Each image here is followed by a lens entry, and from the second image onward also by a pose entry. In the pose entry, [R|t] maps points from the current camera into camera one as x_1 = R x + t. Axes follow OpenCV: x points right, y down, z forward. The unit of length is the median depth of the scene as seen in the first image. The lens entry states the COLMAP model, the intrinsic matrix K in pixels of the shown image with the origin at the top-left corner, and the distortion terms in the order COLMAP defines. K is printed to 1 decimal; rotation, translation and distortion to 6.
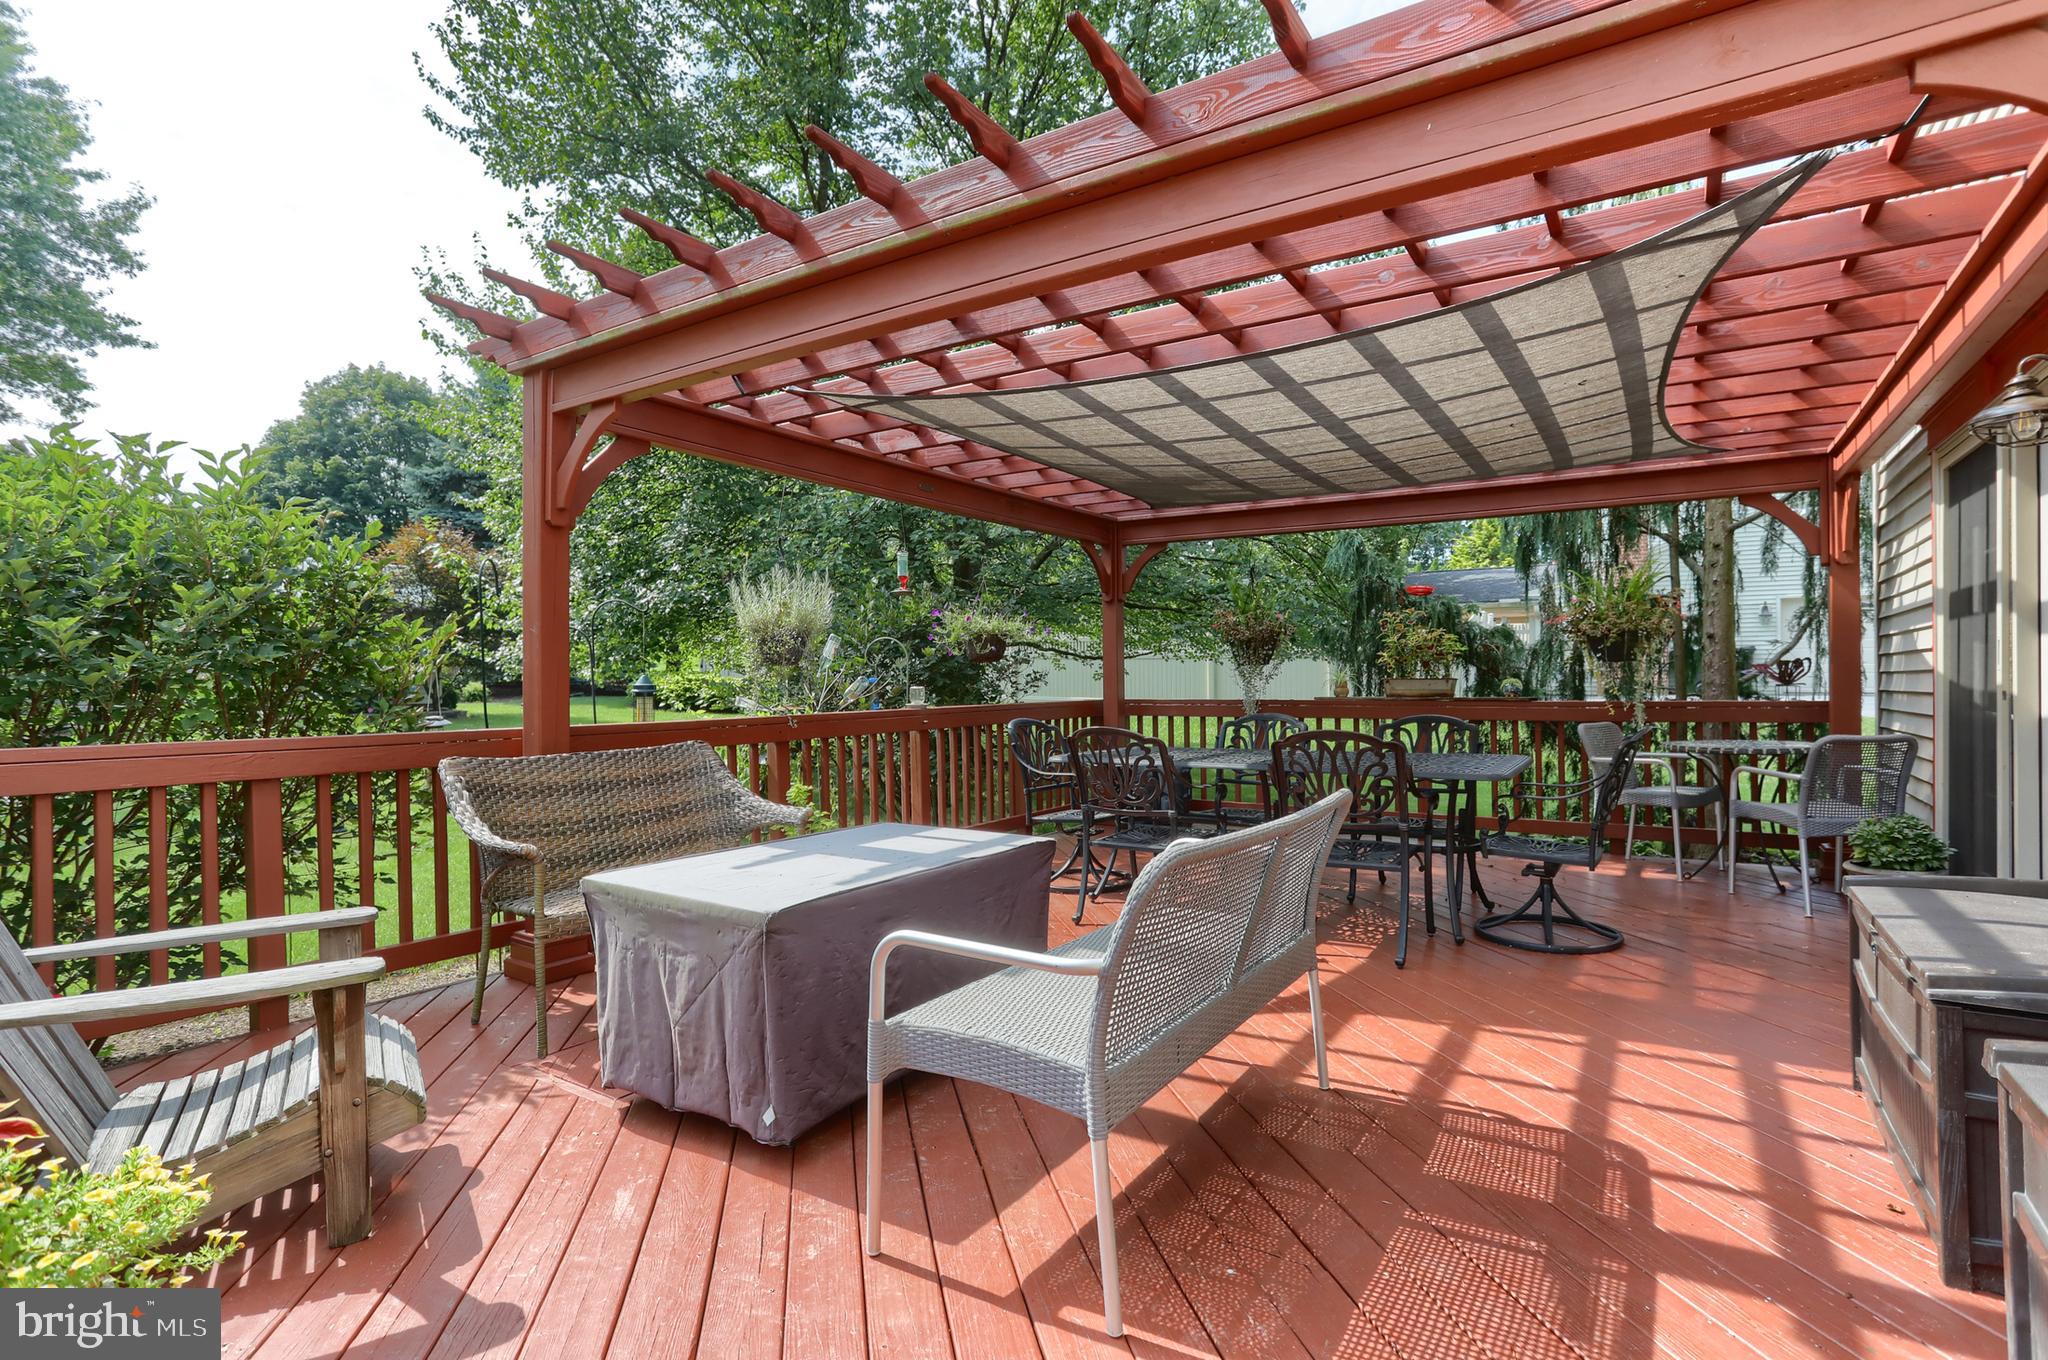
lens RADIAL K [[1028.8, 0, 1015.1], [0, 1028.8, 658.0], [0, 0, 1]] dist [-0.061860, 0.036995]
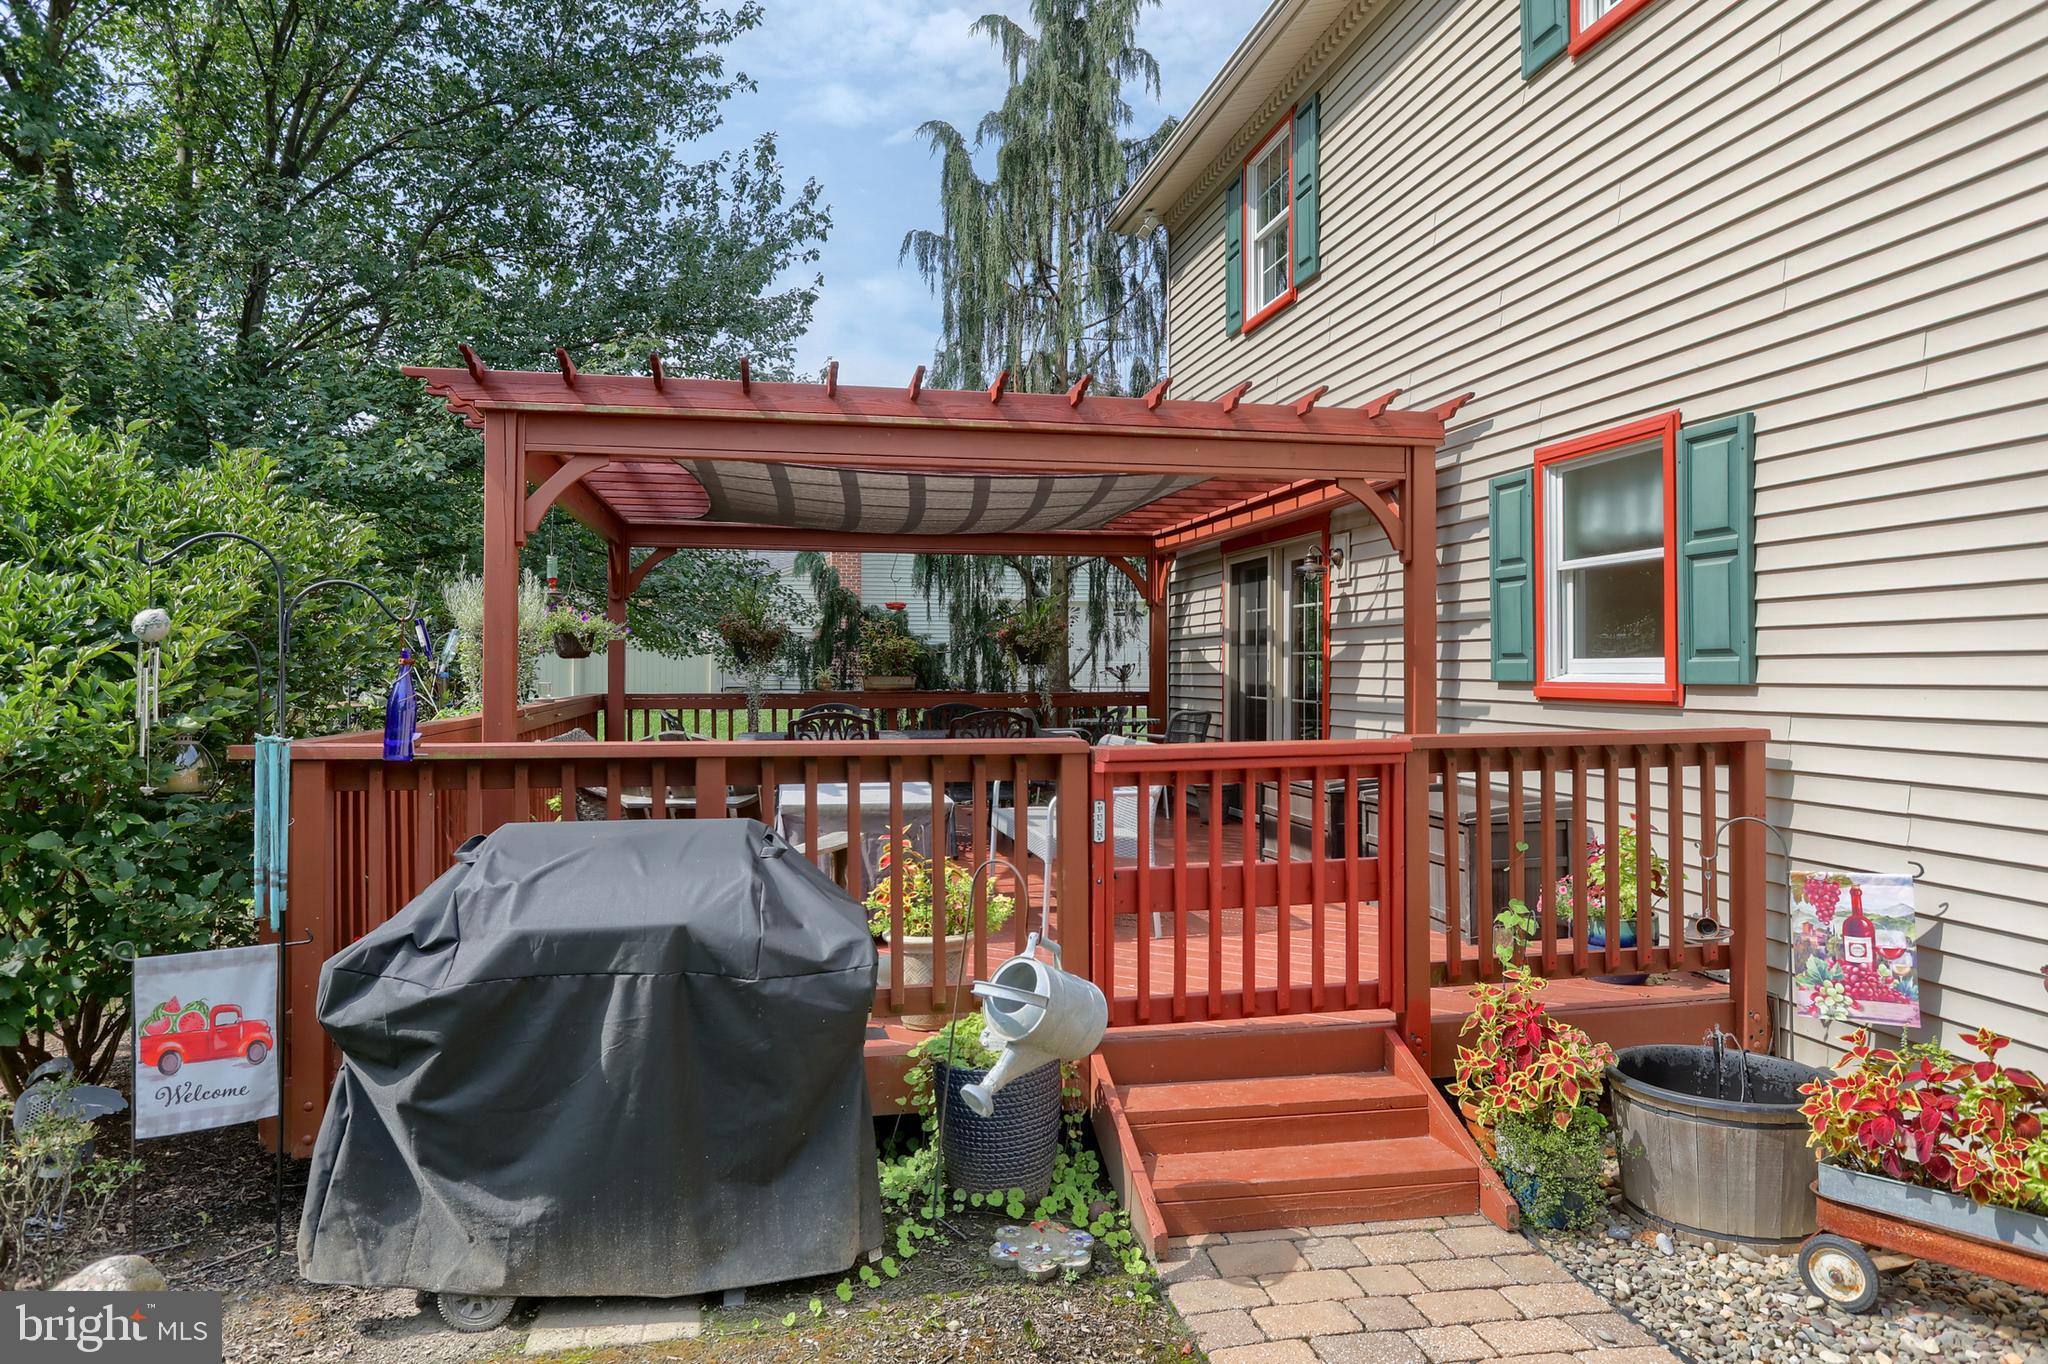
lens RADIAL K [[1290.2, 0, 1019.5], [0, 1290.2, 661.1], [0, 0, 1]] dist [-0.025629, 0.000653]
pose [[0.712710, 0.007454, 0.701419, -0.636089], [-0.018995, 0.999782, 0.008677, -0.015602], [-0.701201, -0.019507, 0.712696, -0.256383]]
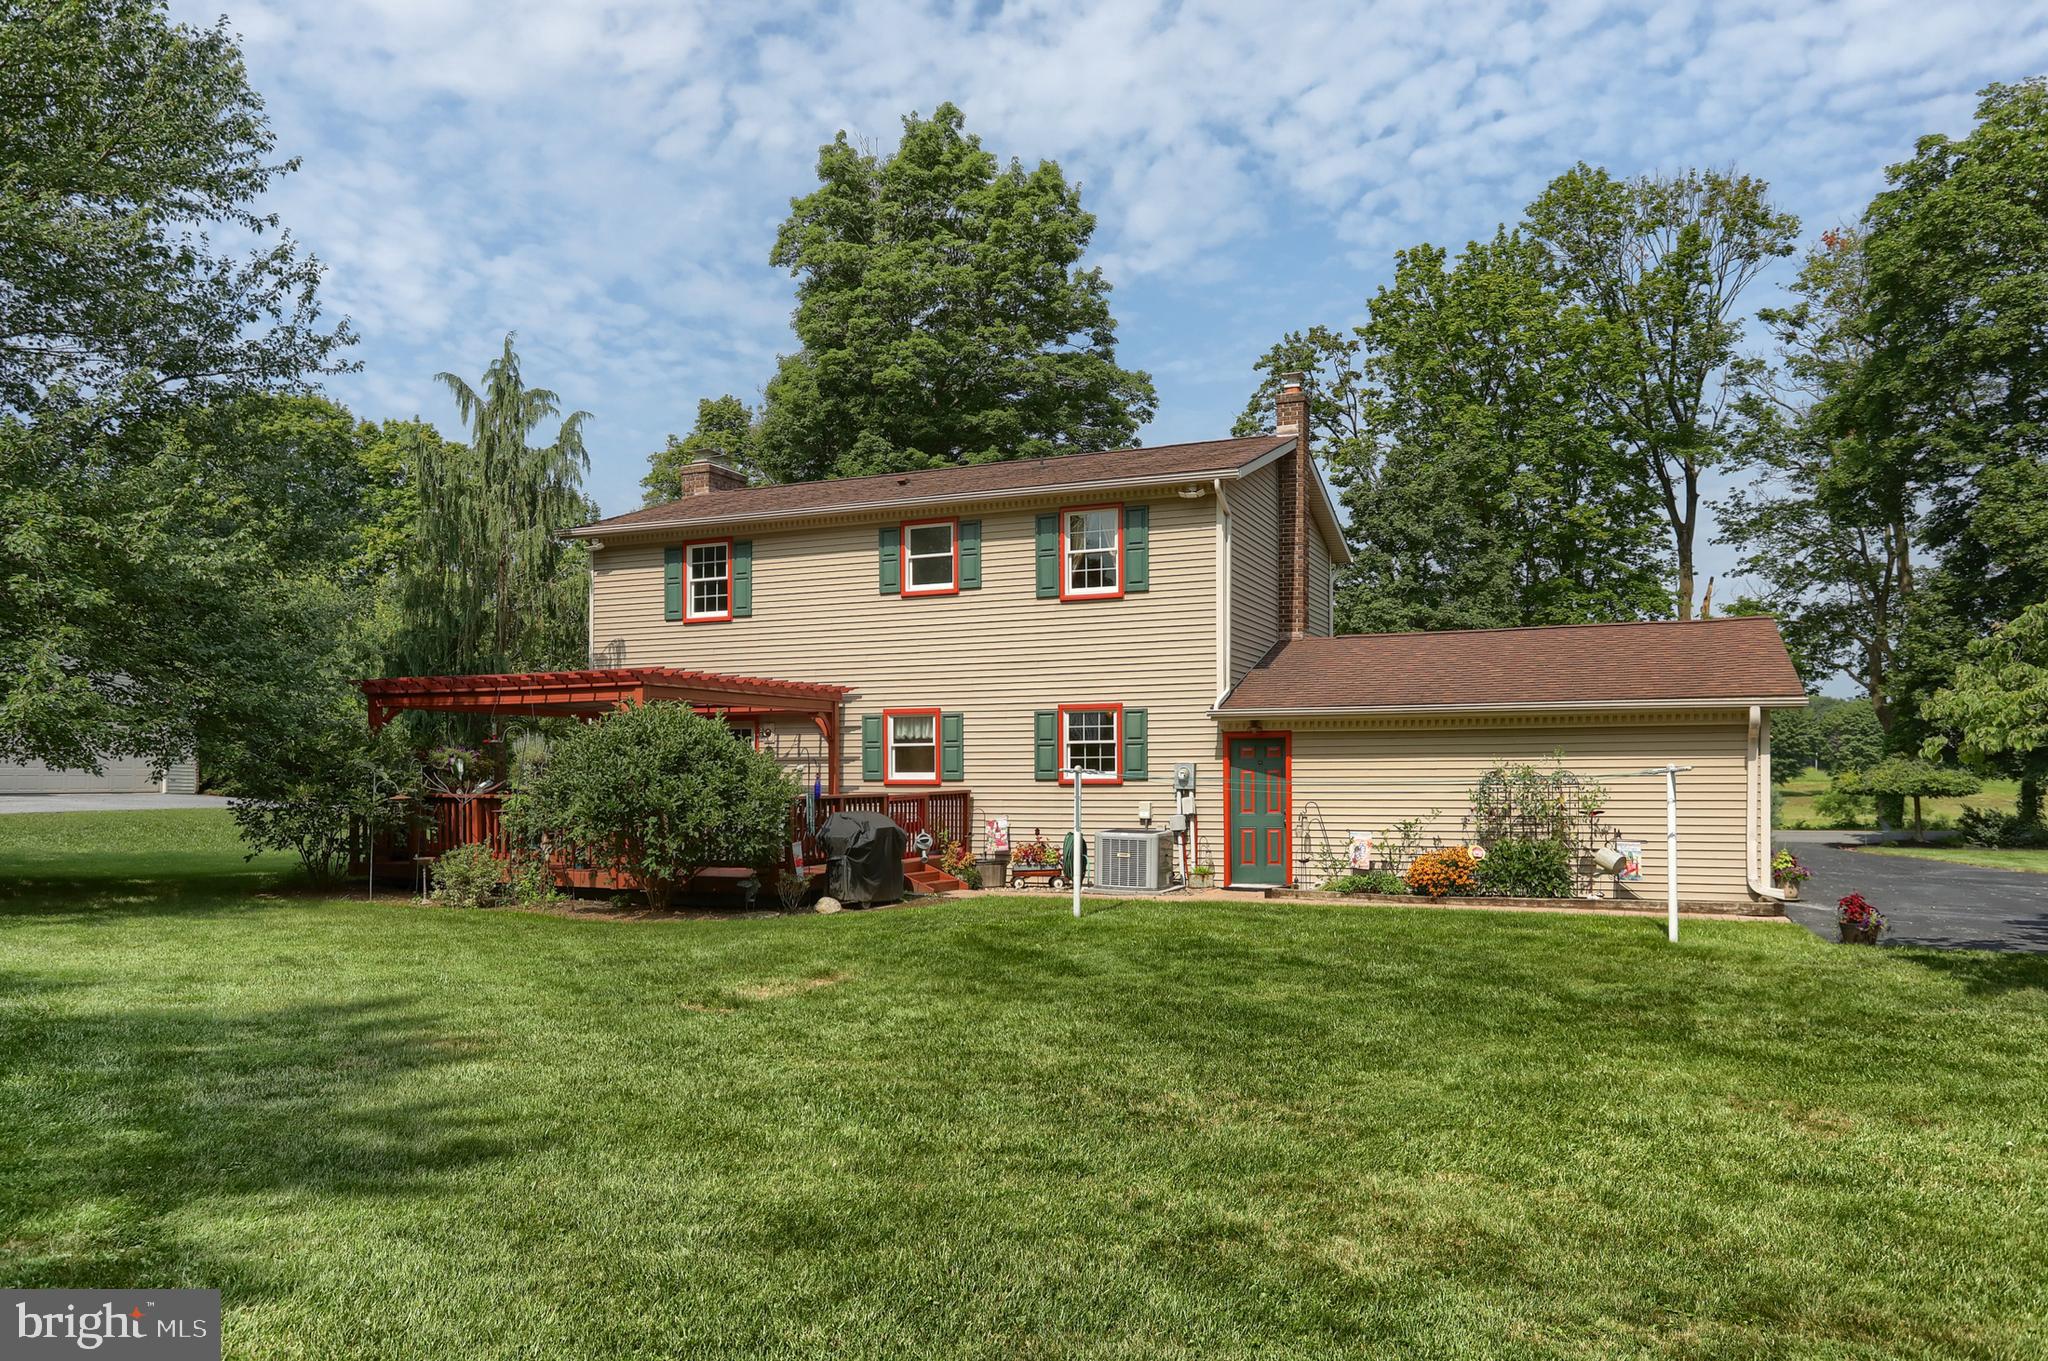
lens RADIAL K [[1394.0, 0, 1022.9], [0, 1394.0, 785.1], [0, 0, 1]] dist [-0.034652, 0.005400]
pose [[-0.166263, -0.006986, 0.986057, -2.949989], [-0.019385, 0.999805, 0.003815, -0.005674], [-0.985891, -0.018481, -0.166365, 0.342780]]
